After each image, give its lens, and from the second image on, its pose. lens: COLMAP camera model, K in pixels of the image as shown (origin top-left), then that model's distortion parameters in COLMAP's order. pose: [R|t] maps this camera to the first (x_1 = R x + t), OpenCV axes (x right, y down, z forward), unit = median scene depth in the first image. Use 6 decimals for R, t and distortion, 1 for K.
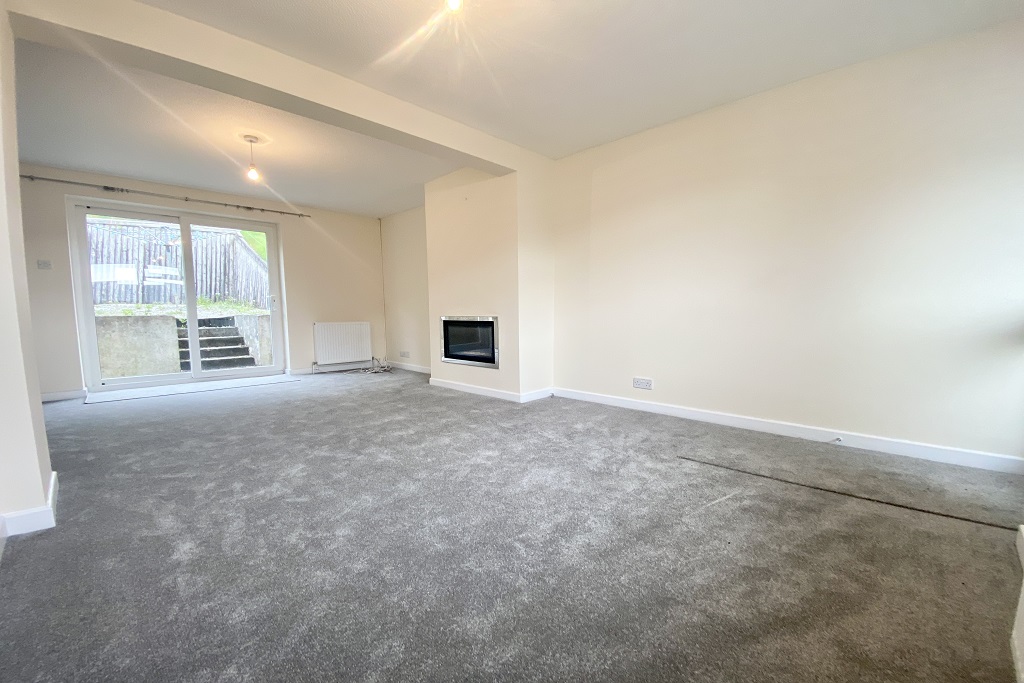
lens RADIAL K [[411.0, 0, 511.0], [0, 411.0, 350.6], [0, 0, 1]] dist [0.022783, -0.022670]
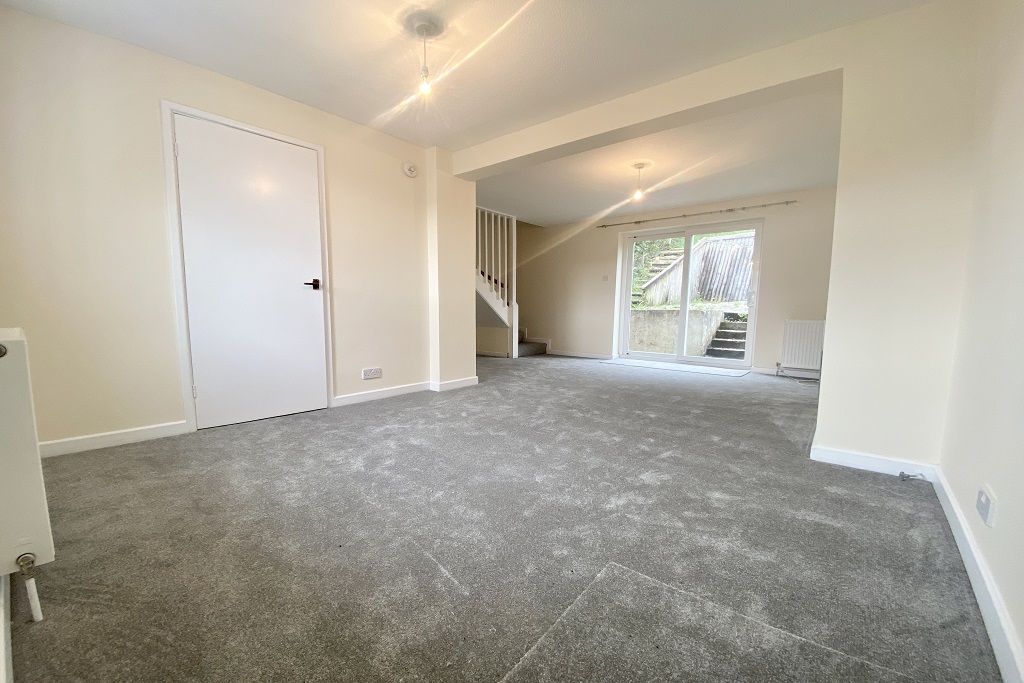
lens RADIAL K [[411.0, 0, 511.0], [0, 411.0, 350.6], [0, 0, 1]] dist [0.022783, -0.022670]
pose [[0.093431, 0.107705, -0.989783, 0.621266], [-0.104171, 0.989733, 0.097866, -0.045468], [0.990161, 0.093963, 0.103692, 0.541032]]
